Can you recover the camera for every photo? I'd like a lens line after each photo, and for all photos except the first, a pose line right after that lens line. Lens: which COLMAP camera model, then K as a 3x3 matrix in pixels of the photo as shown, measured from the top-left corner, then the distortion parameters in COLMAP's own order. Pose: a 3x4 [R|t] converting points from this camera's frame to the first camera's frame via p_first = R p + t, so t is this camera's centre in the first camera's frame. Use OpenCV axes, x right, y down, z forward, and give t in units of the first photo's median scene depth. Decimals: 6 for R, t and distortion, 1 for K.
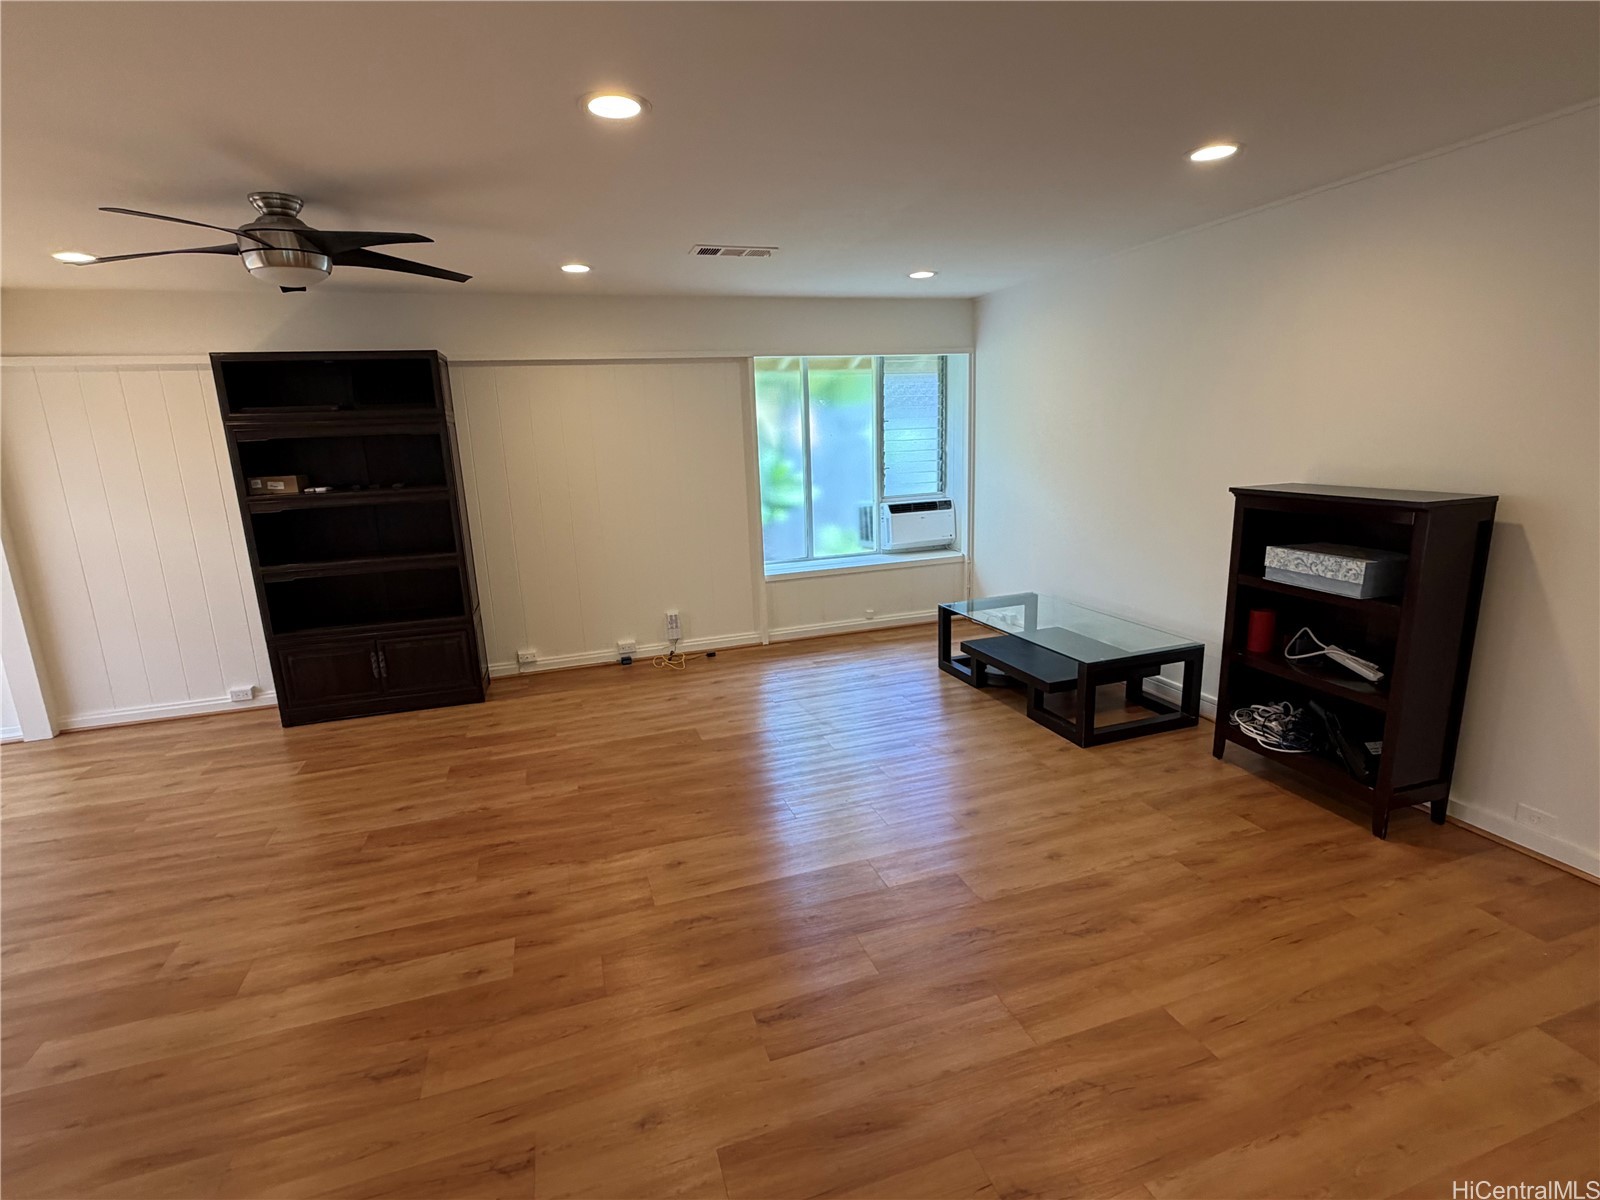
lens RADIAL K [[772.8, 0, 800.0], [0, 772.8, 600.0], [0, 0, 1]] dist [0.000693, -0.000116]
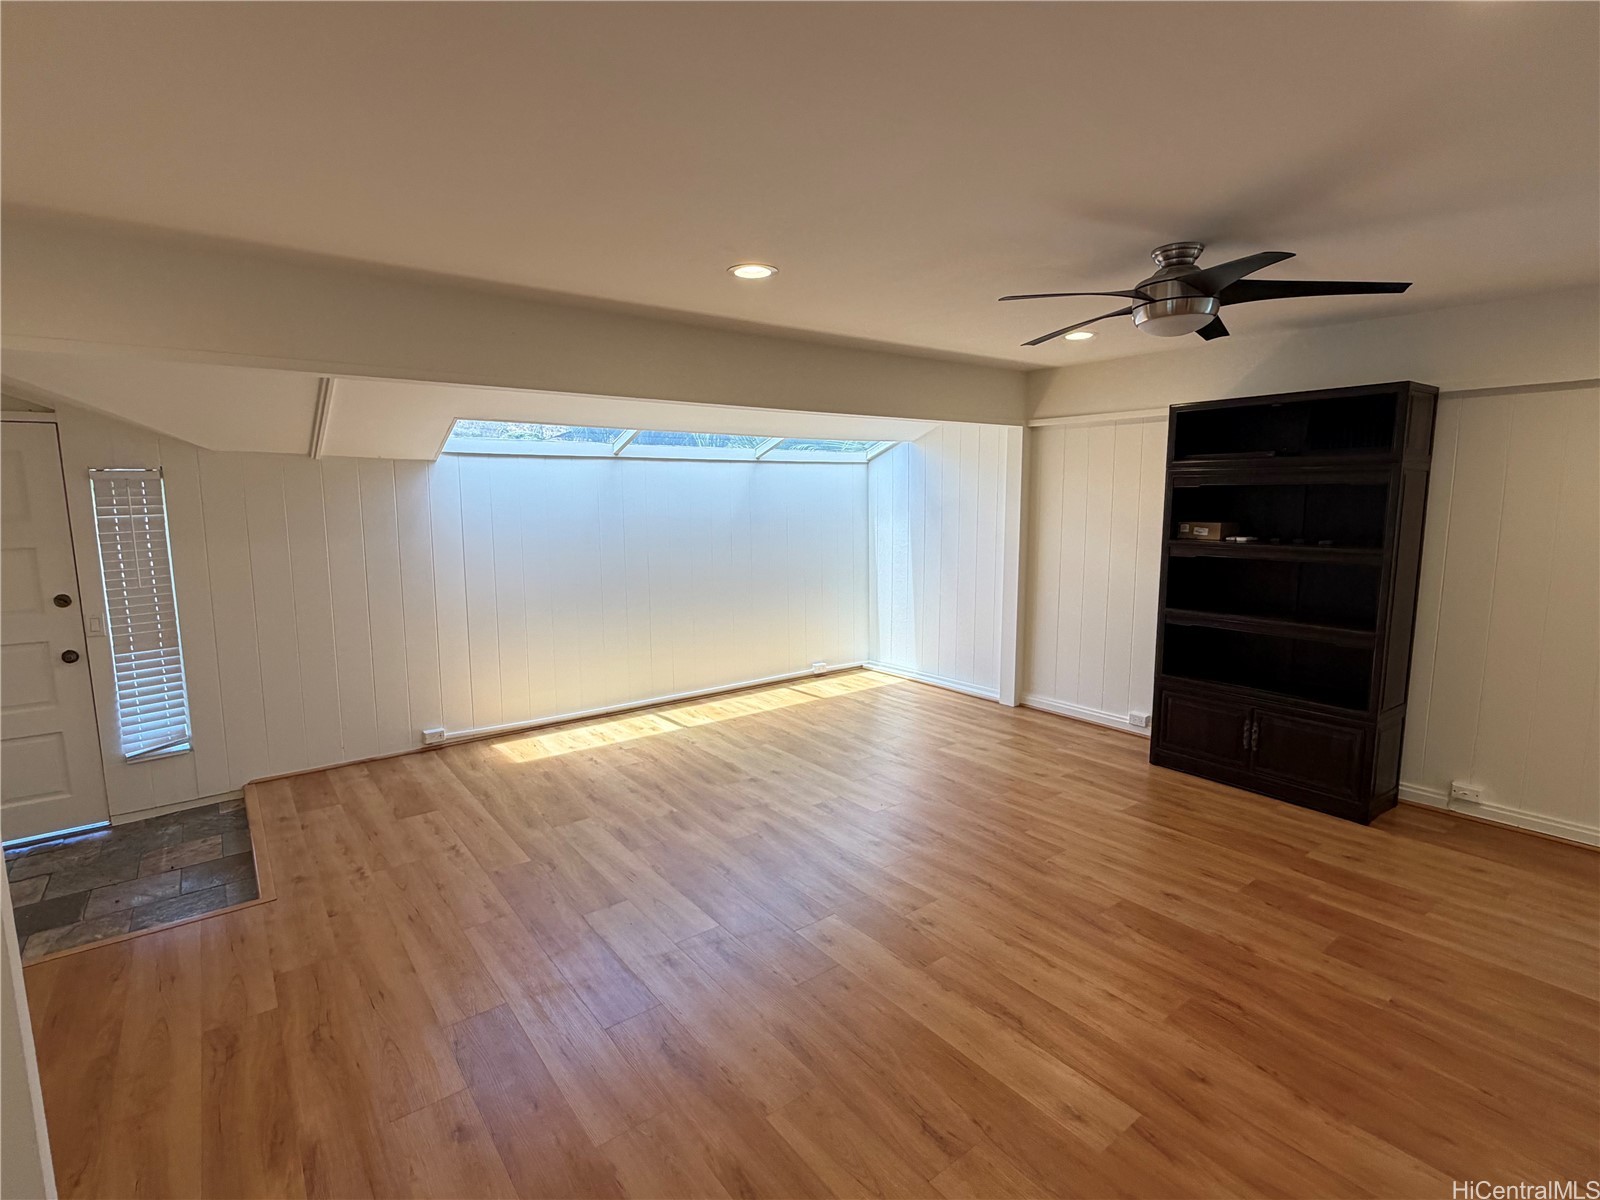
lens RADIAL K [[772.8, 0, 800.0], [0, 772.8, 600.0], [0, 0, 1]] dist [0.000693, -0.000116]
pose [[0.331413, 0.164895, -0.928965, 0.102799], [-0.211274, 0.972576, 0.097263, -0.051213], [0.919526, 0.164032, 0.357162, 0.184361]]
